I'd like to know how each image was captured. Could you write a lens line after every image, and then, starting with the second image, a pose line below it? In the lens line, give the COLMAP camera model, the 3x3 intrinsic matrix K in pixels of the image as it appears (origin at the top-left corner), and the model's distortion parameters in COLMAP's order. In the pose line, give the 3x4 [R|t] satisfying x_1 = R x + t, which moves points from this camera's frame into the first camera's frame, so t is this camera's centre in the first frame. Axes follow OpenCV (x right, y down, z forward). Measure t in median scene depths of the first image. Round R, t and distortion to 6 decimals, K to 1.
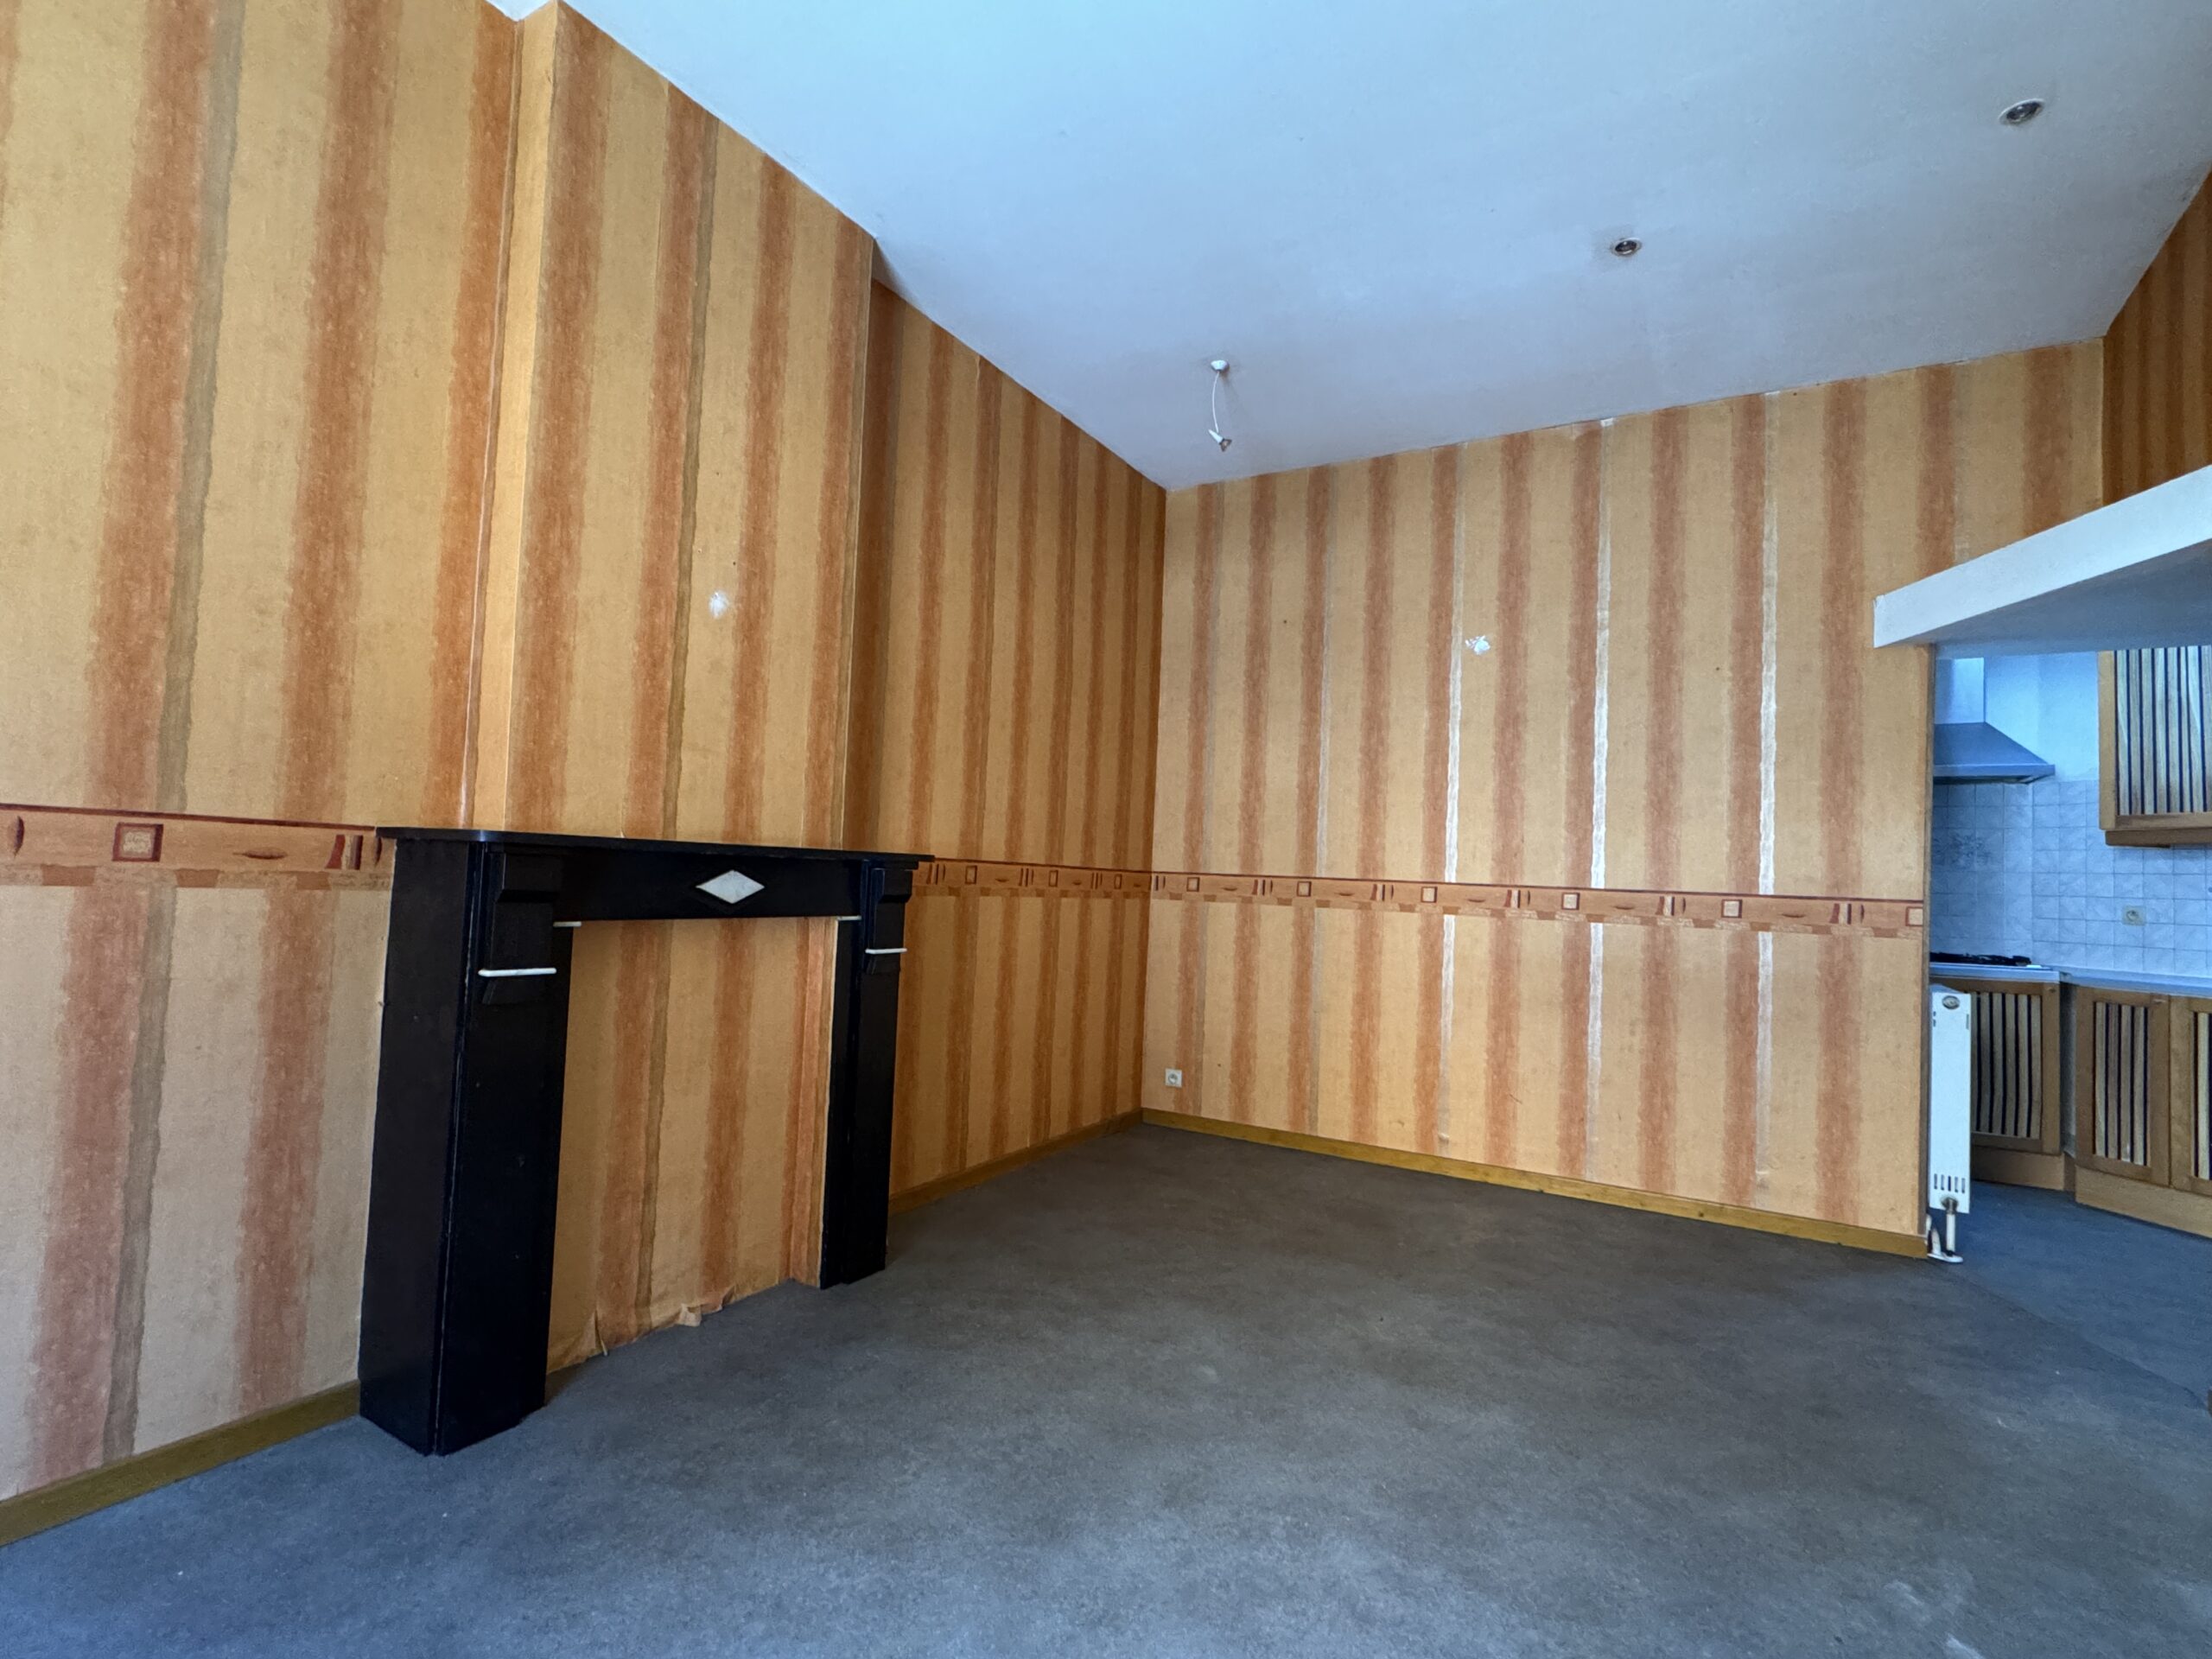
lens RADIAL K [[1095.9, 0, 1073.1], [0, 1095.9, 828.5], [0, 0, 1]] dist [-0.001031, -0.000547]
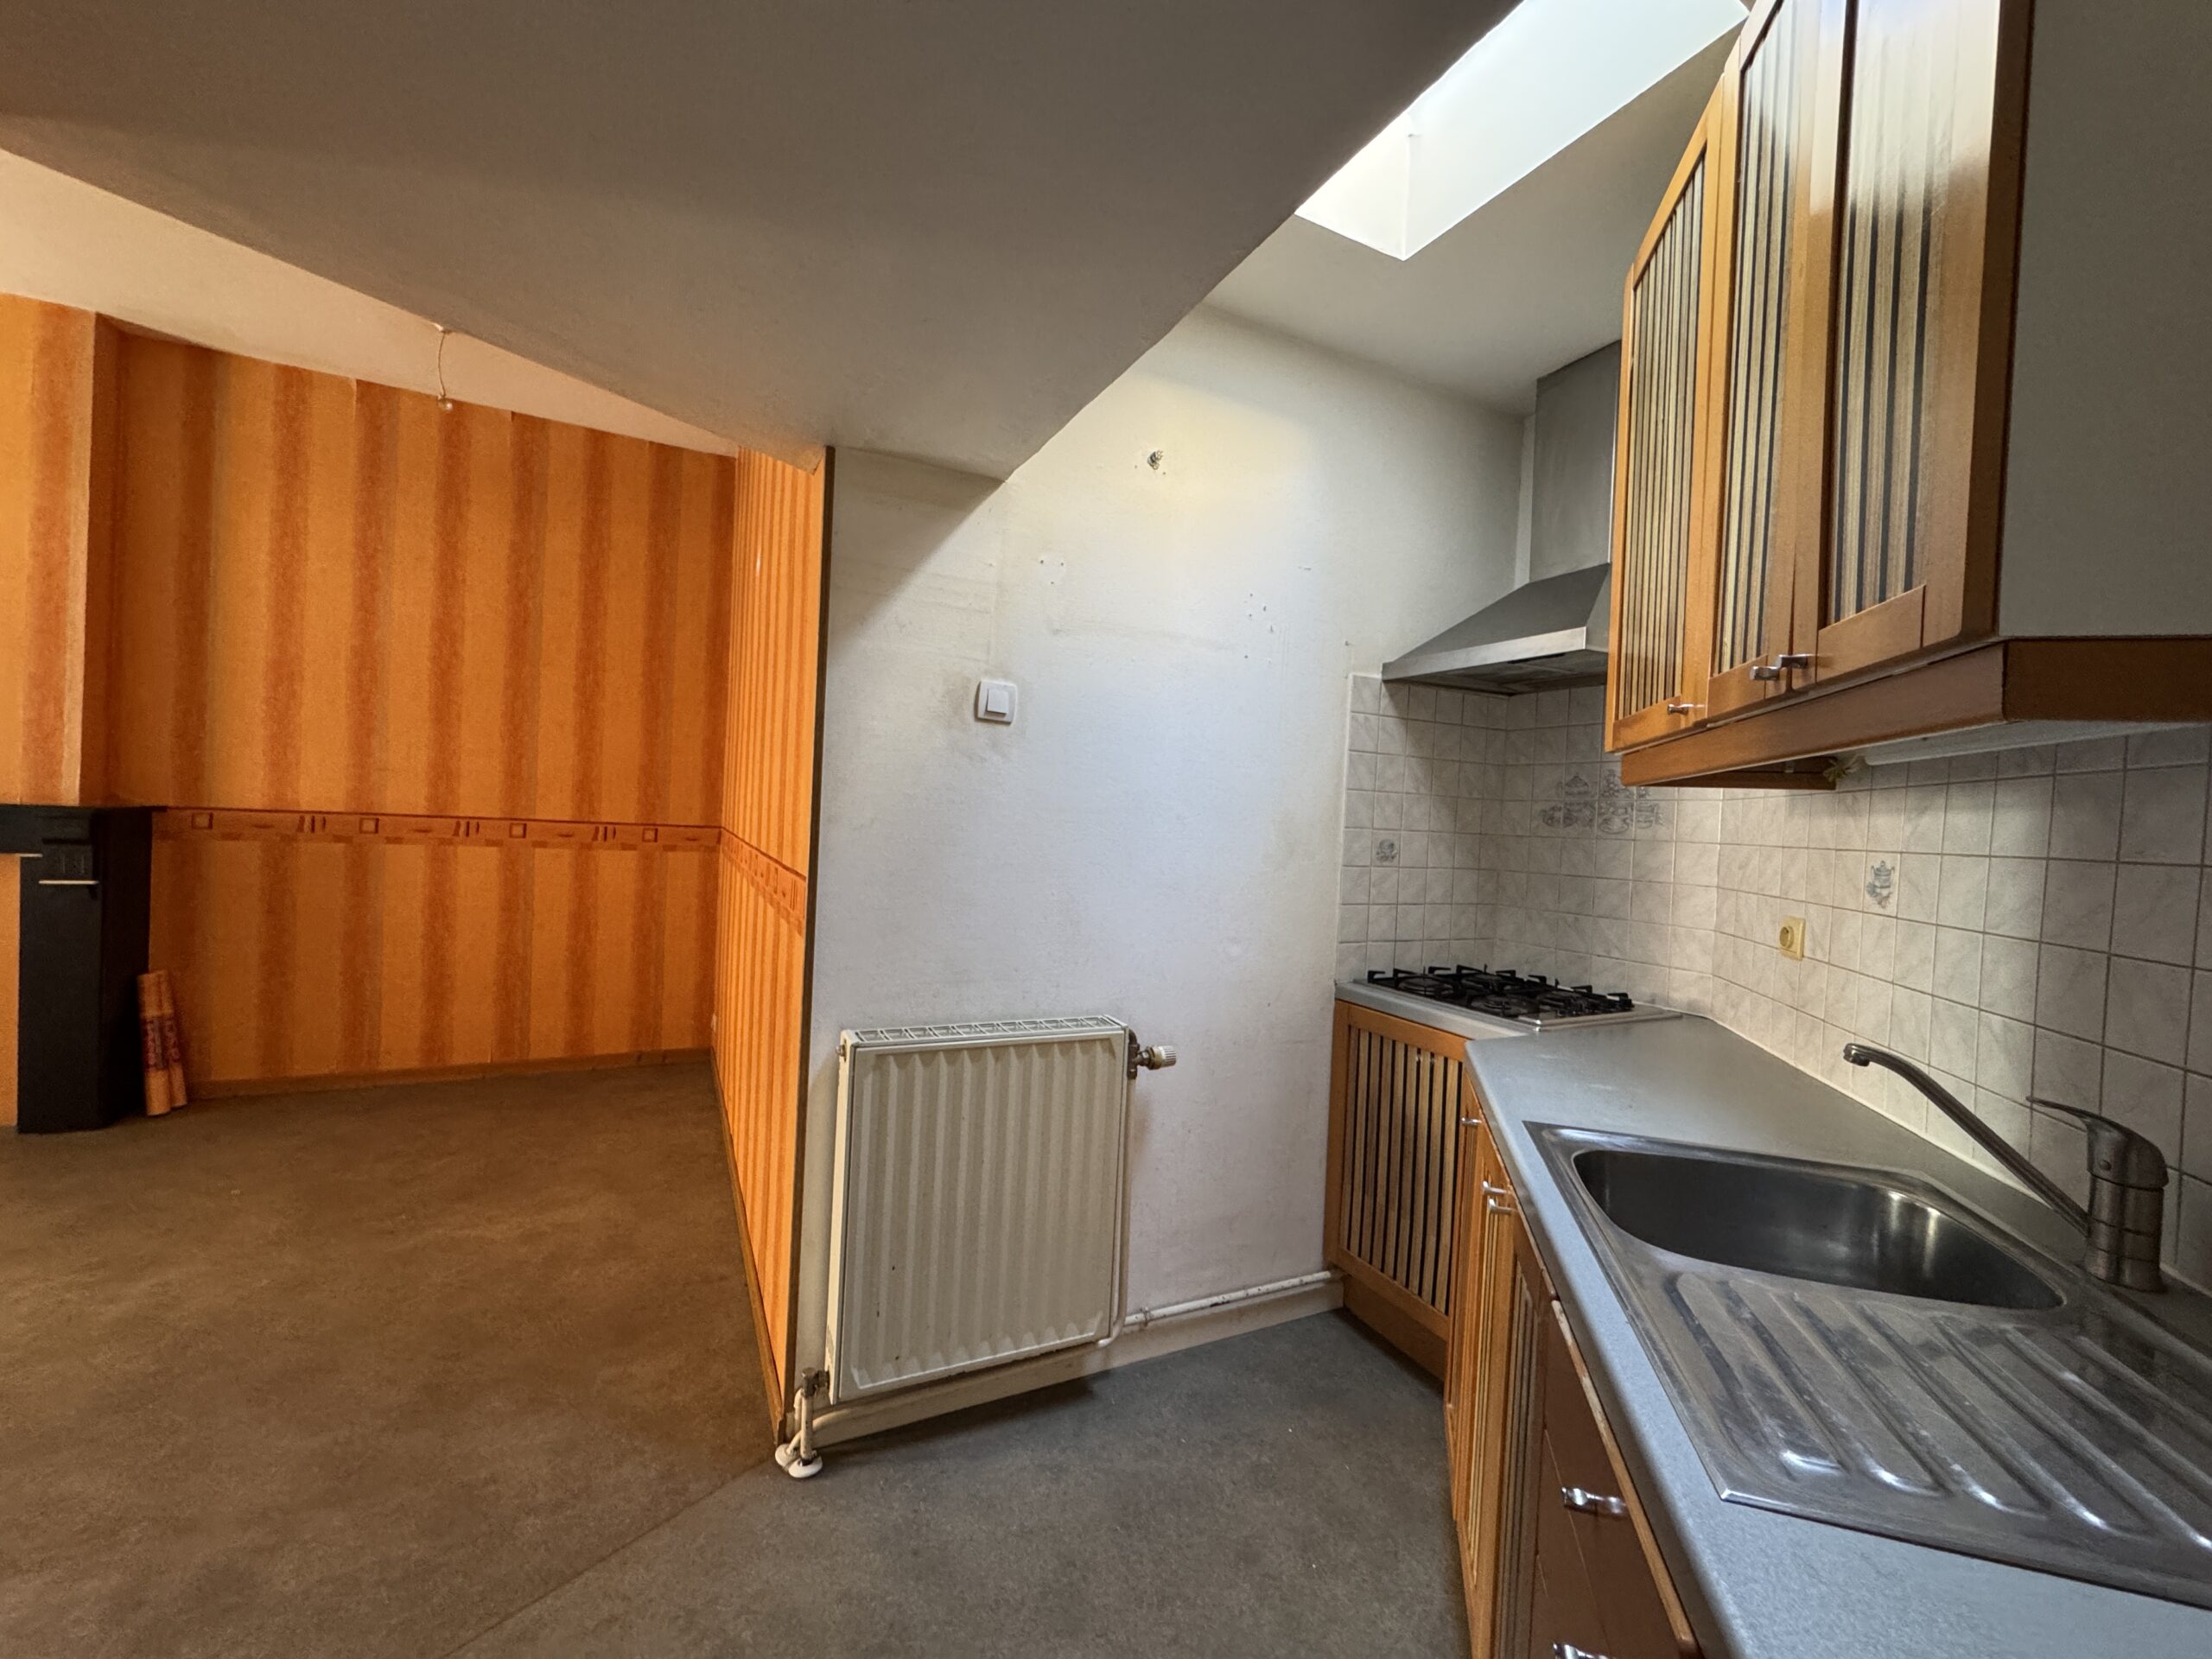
lens RADIAL K [[880.5, 0, 1101.0], [0, 880.5, 831.1], [0, 0, 1]] dist [-0.002595, -0.000374]
pose [[0.840111, 0.010905, -0.542306, 1.007772], [0.008809, 0.999392, 0.033743, 0.021122], [0.542344, -0.033126, 0.839503, 0.580708]]
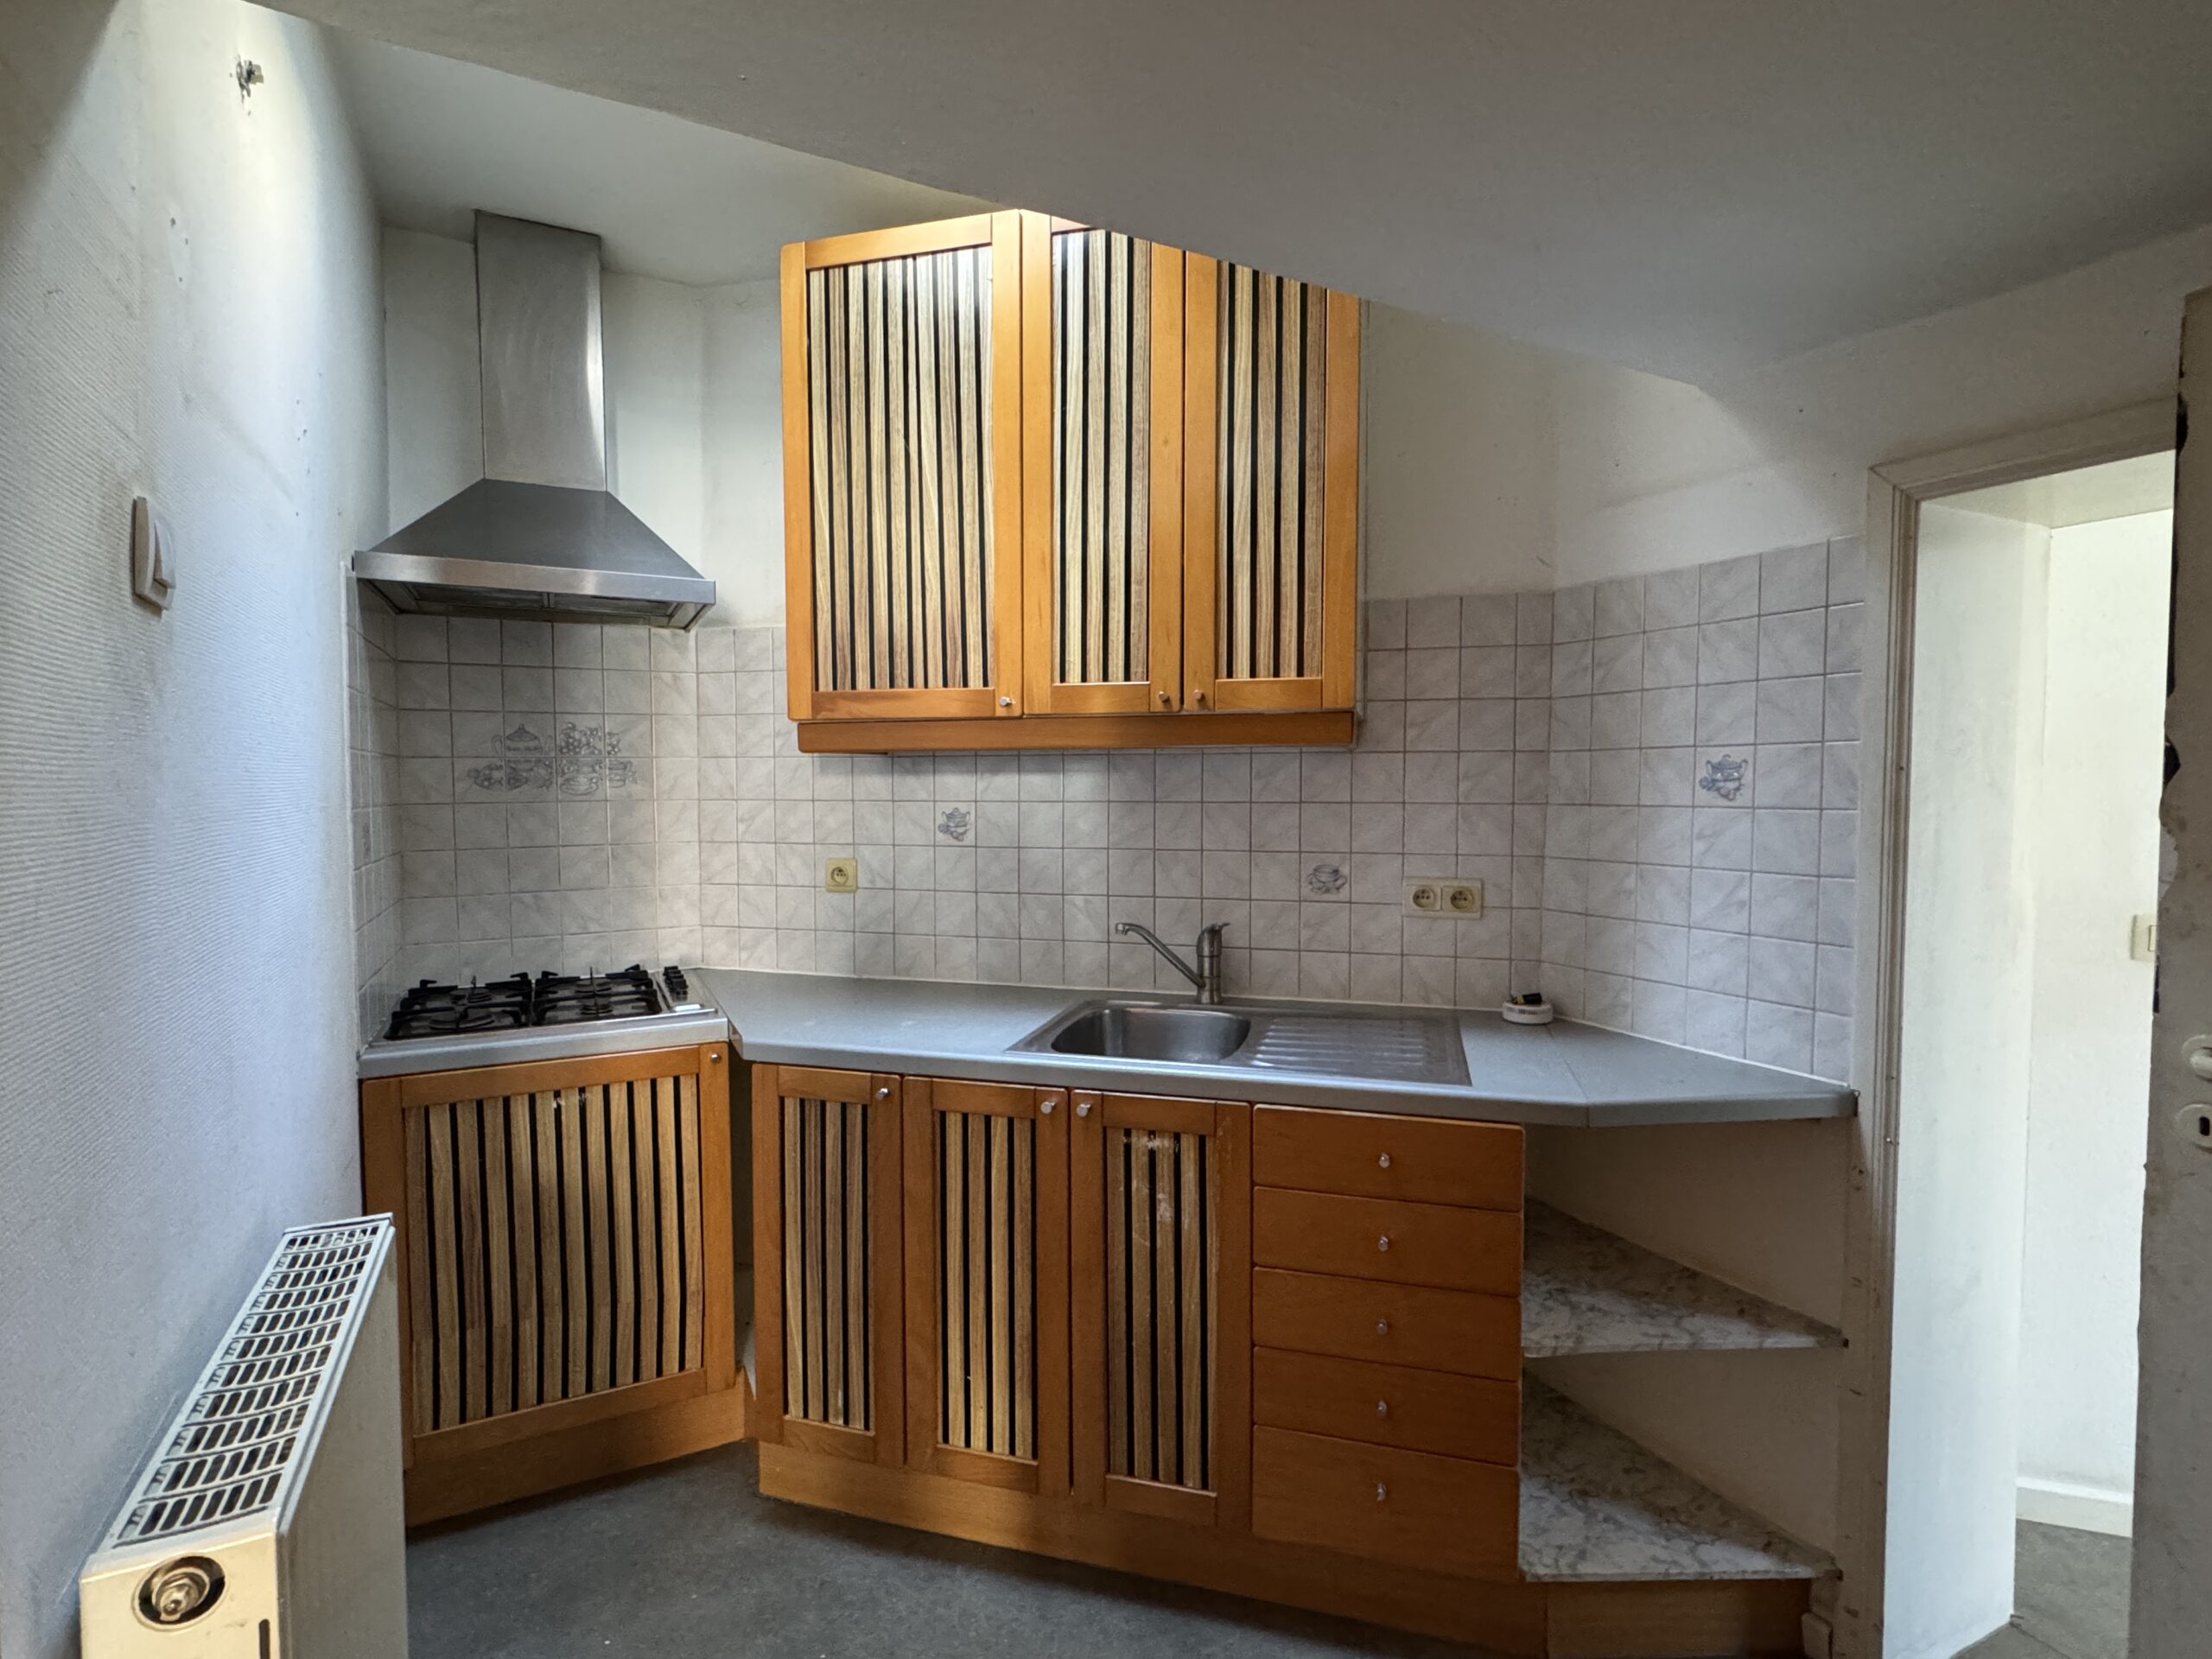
lens RADIAL K [[1079.9, 0, 1115.7], [0, 1079.9, 836.4], [0, 0, 1]] dist [-0.000381, 0.000016]
pose [[0.518646, -0.080352, 0.851205, 0.626279], [-0.017033, 0.994405, 0.104248, -0.000186], [-0.854819, -0.068566, 0.514376, 0.651555]]
